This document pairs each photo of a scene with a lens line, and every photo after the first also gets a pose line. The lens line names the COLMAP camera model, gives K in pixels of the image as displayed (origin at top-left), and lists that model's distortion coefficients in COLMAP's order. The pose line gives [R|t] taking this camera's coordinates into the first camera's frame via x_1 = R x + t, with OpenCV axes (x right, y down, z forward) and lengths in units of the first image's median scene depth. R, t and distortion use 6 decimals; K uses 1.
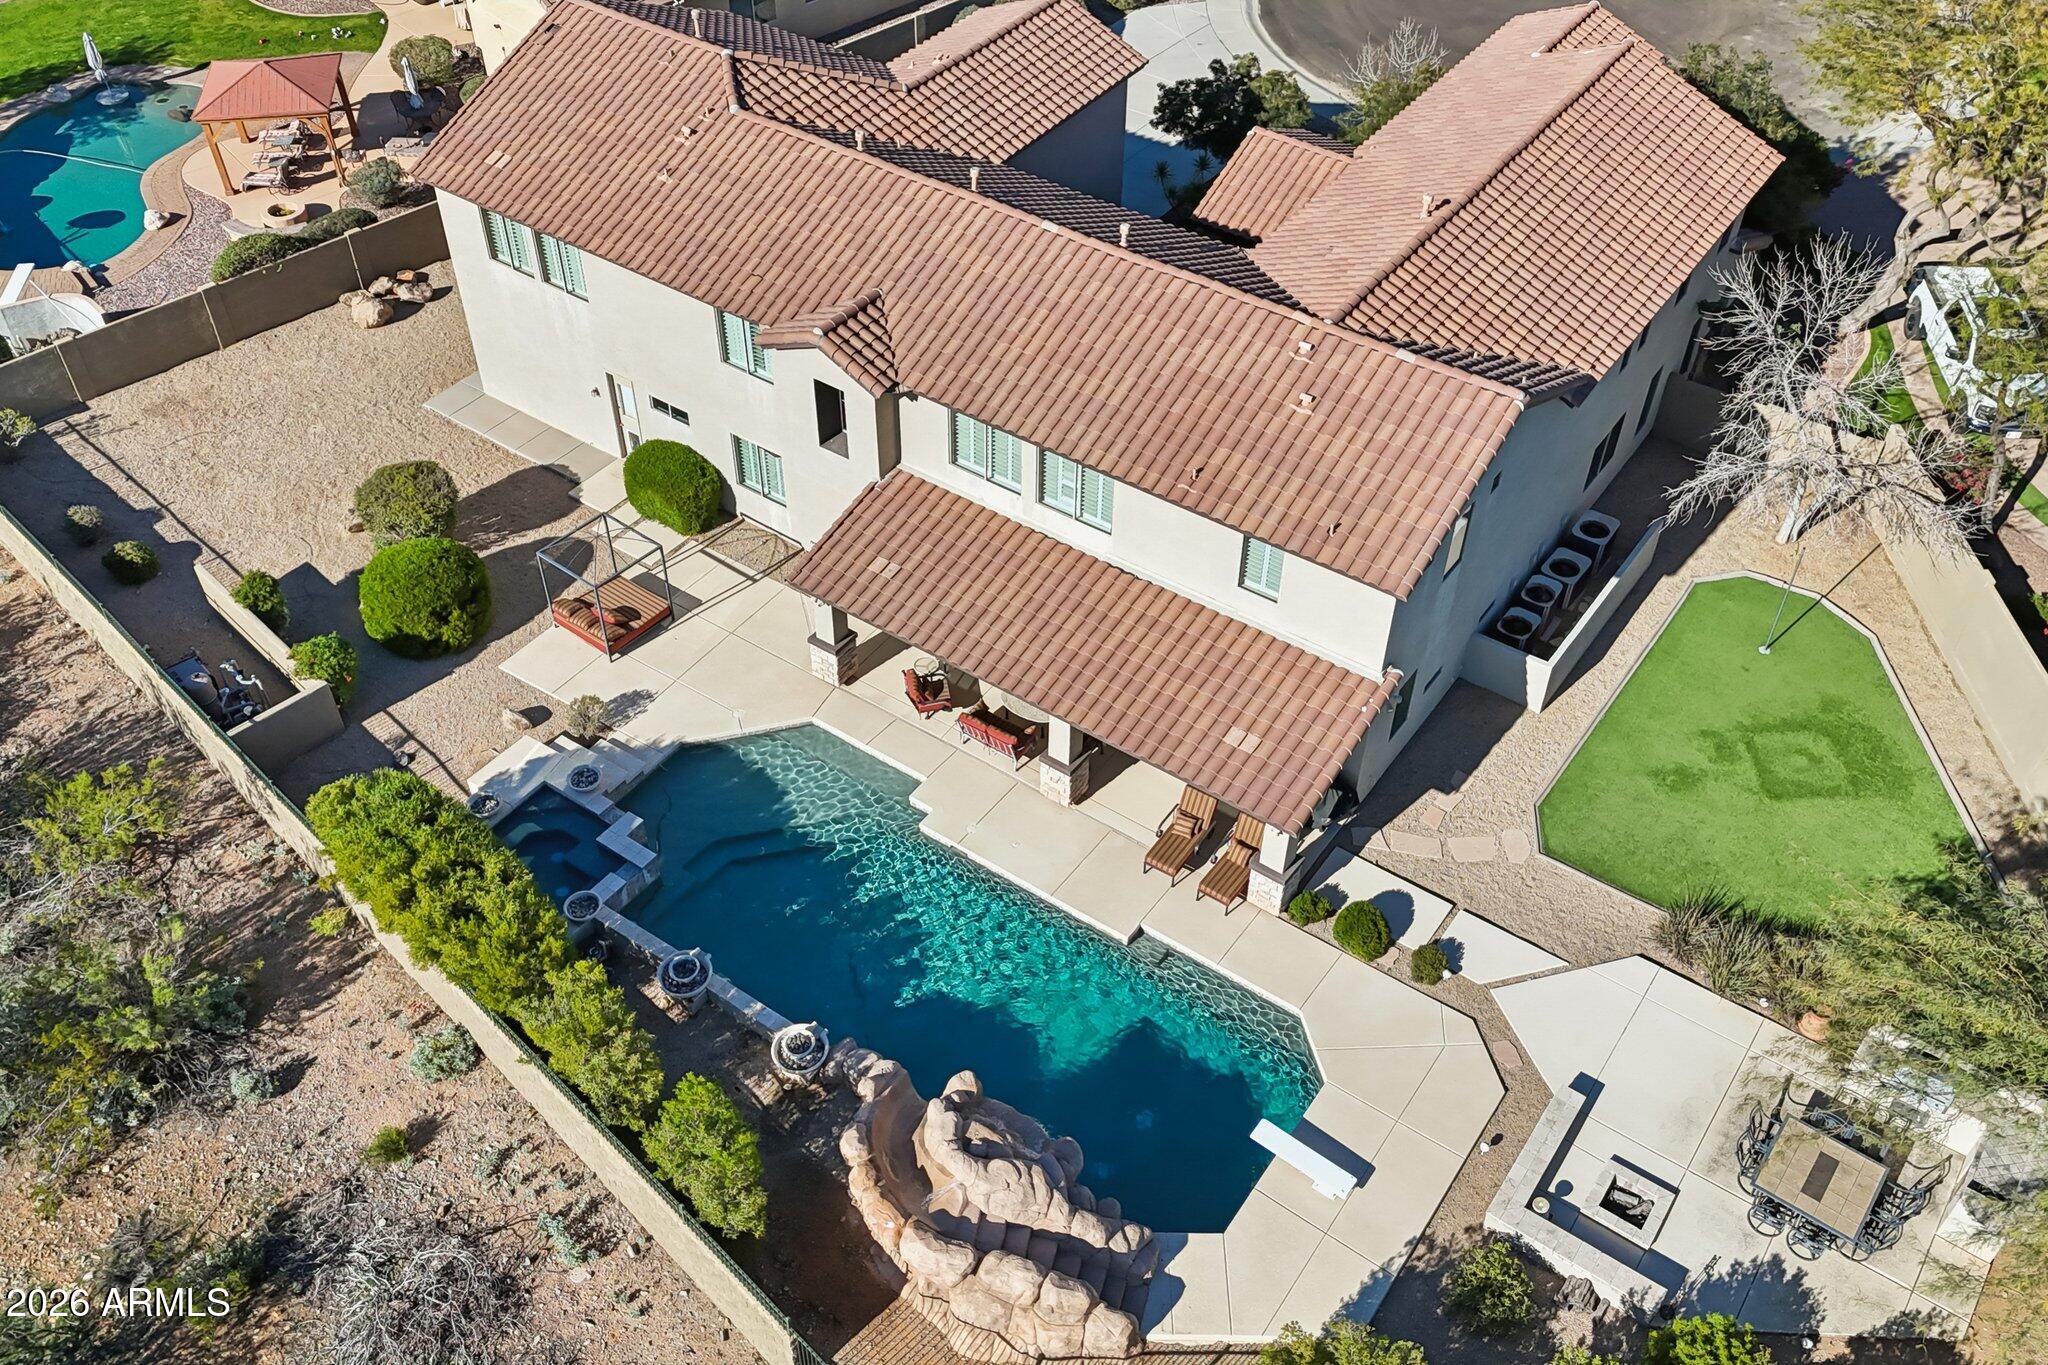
lens RADIAL K [[1777.9, 0, 1027.6], [0, 1777.9, 678.6], [0, 0, 1]] dist [0.105966, -0.159087]
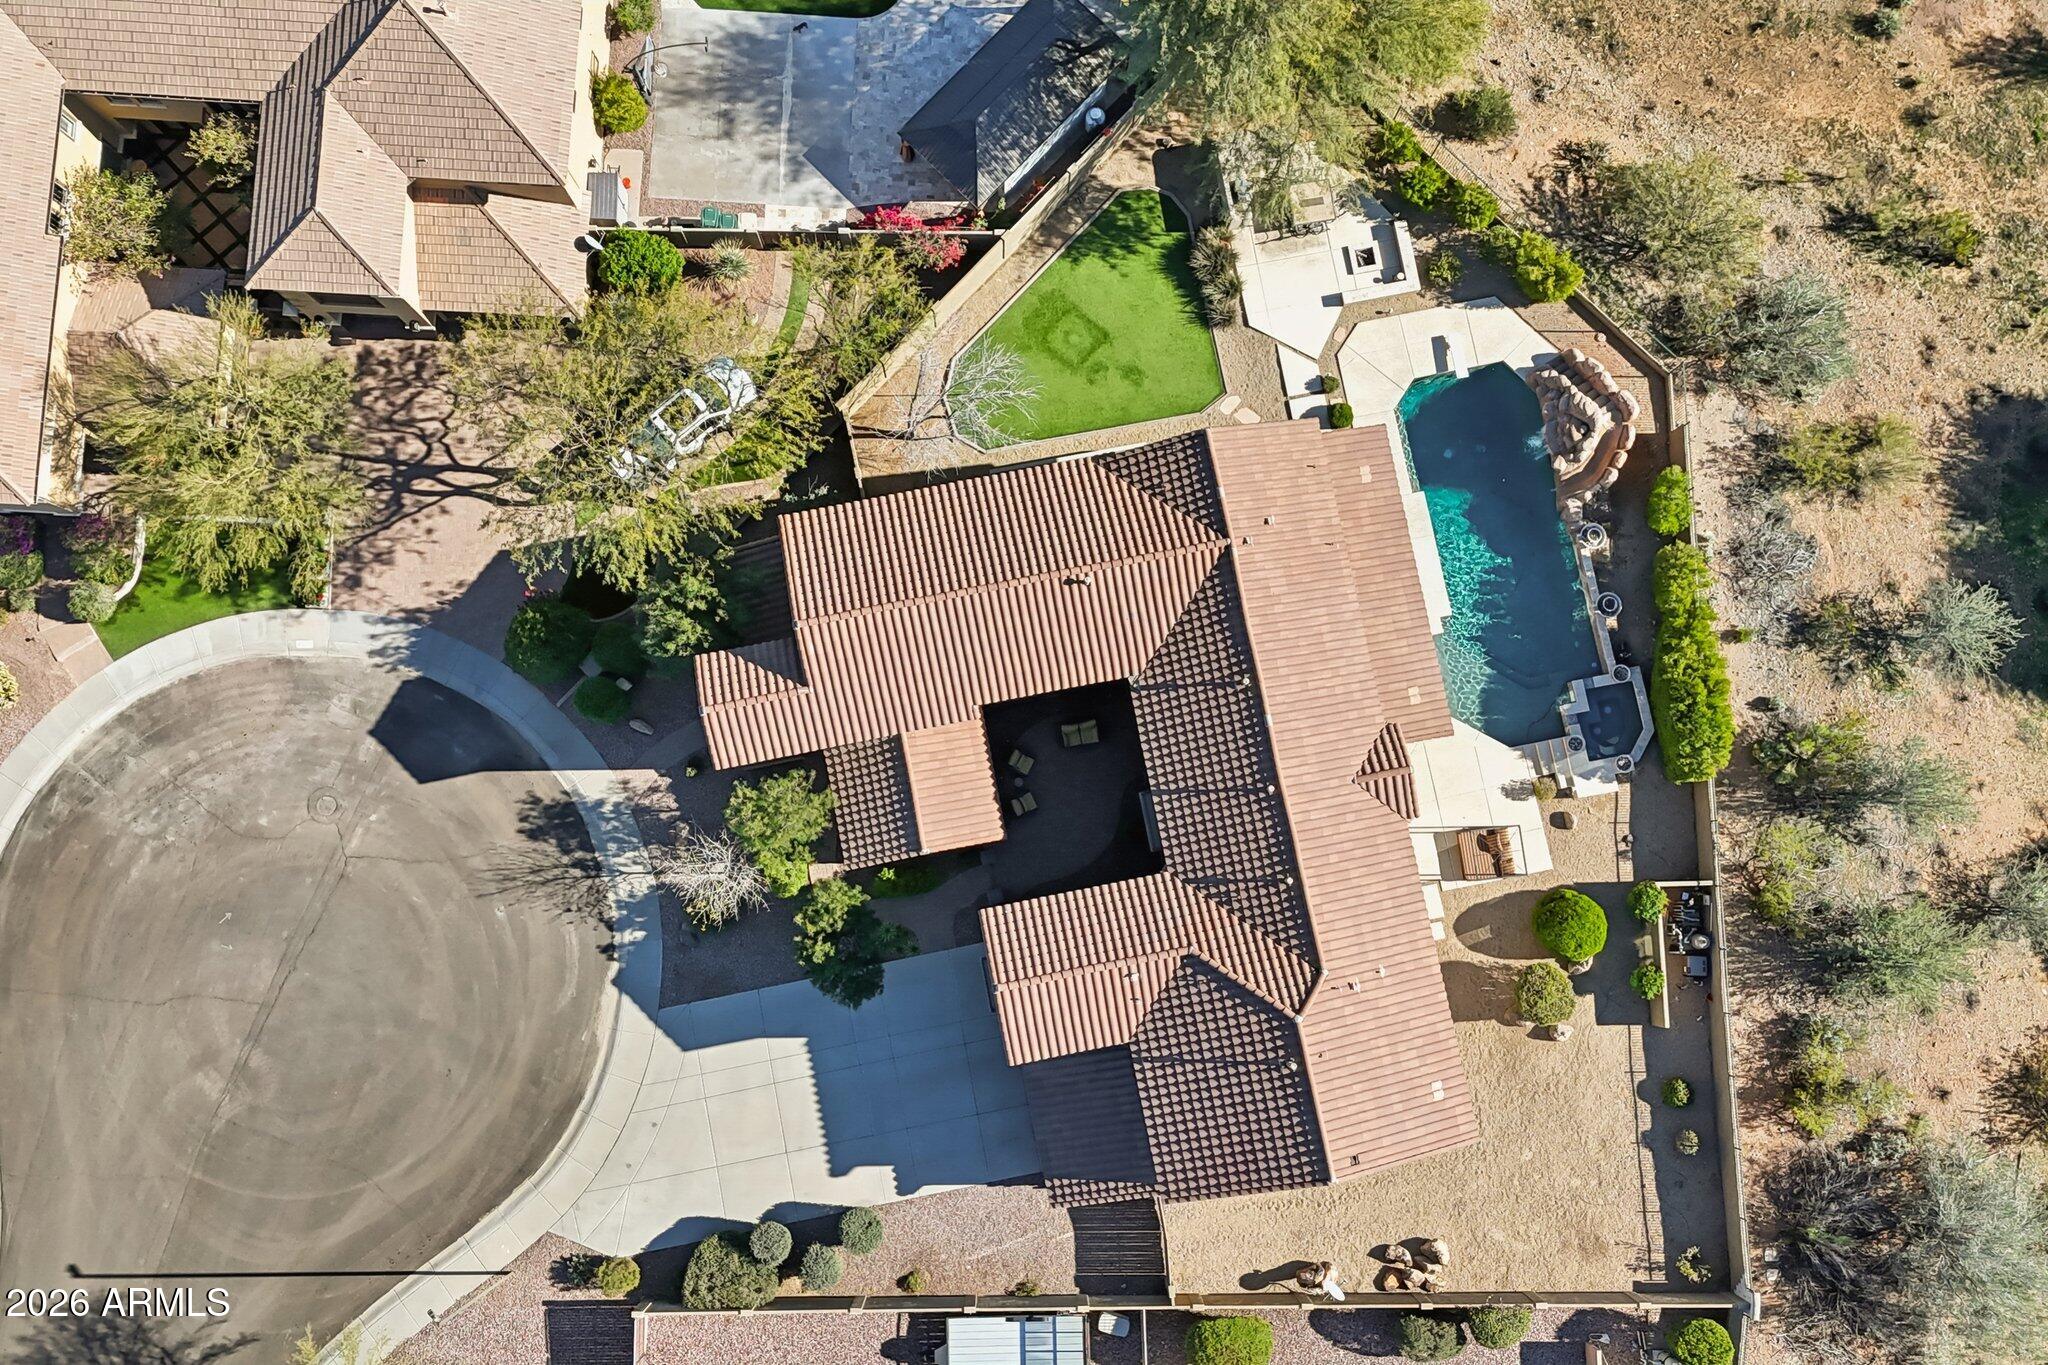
lens RADIAL K [[1777.9, 0, 1027.6], [0, 1777.9, 678.6], [0, 0, 1]] dist [0.105966, -0.159087]
pose [[-0.721282, -0.689588, 0.064966, 0.096941], [0.469603, -0.417920, 0.777699, -1.657615], [-0.509142, 0.591449, 0.625271, 0.060144]]
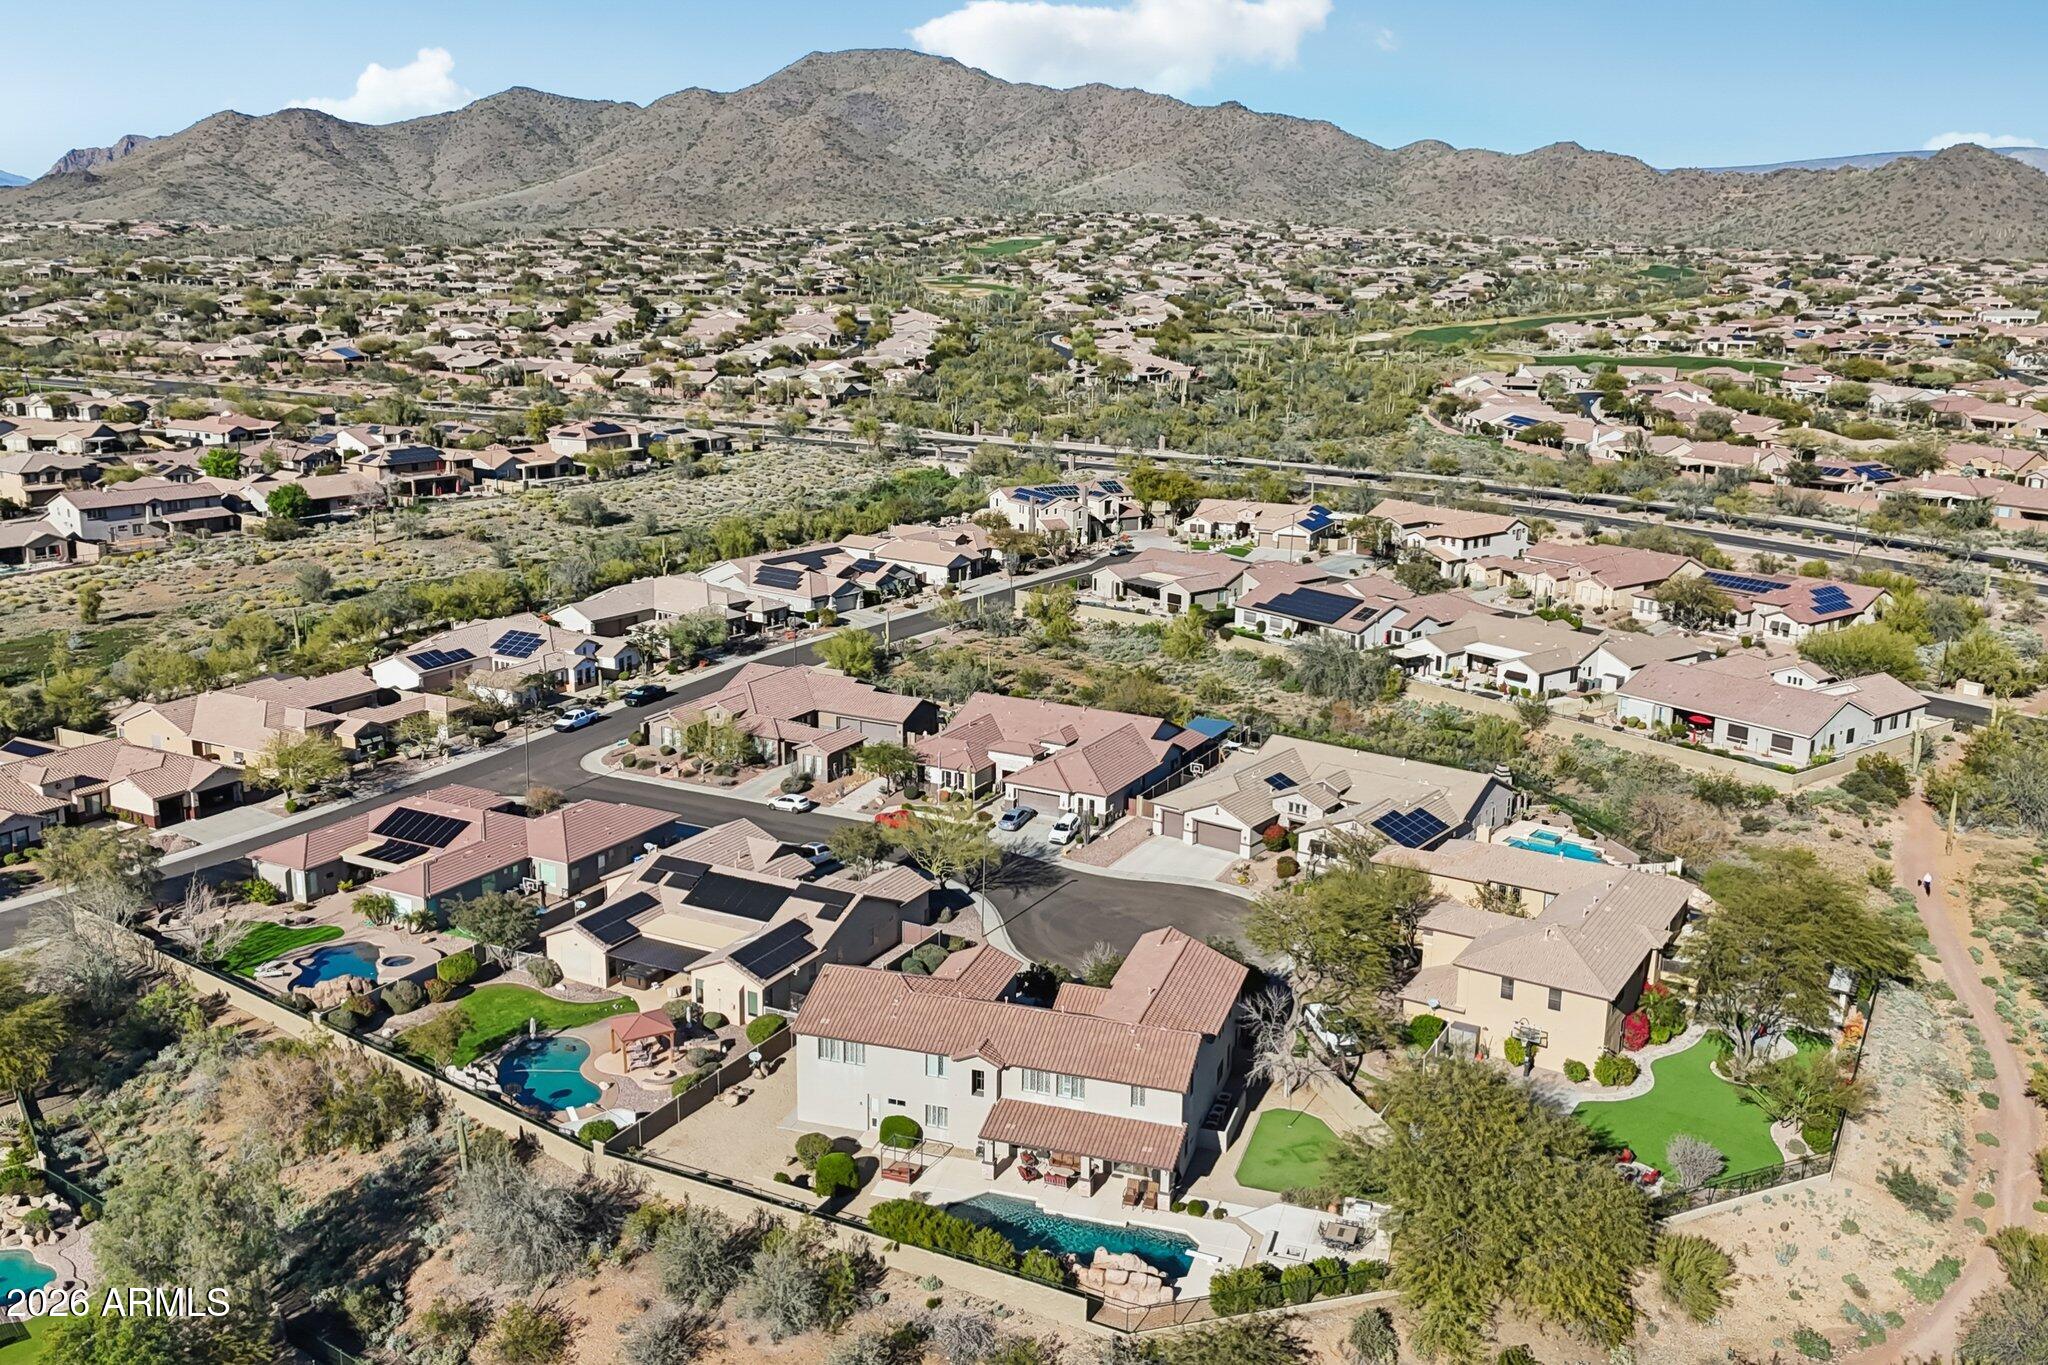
lens RADIAL K [[1777.9, 0, 1027.6], [0, 1777.9, 678.6], [0, 0, 1]] dist [0.105966, -0.159087]
pose [[0.953206, -0.067032, 0.294797, -0.886201], [0.204923, 0.860176, -0.467015, 0.695206], [-0.222272, 0.505572, 0.833662, -1.868202]]
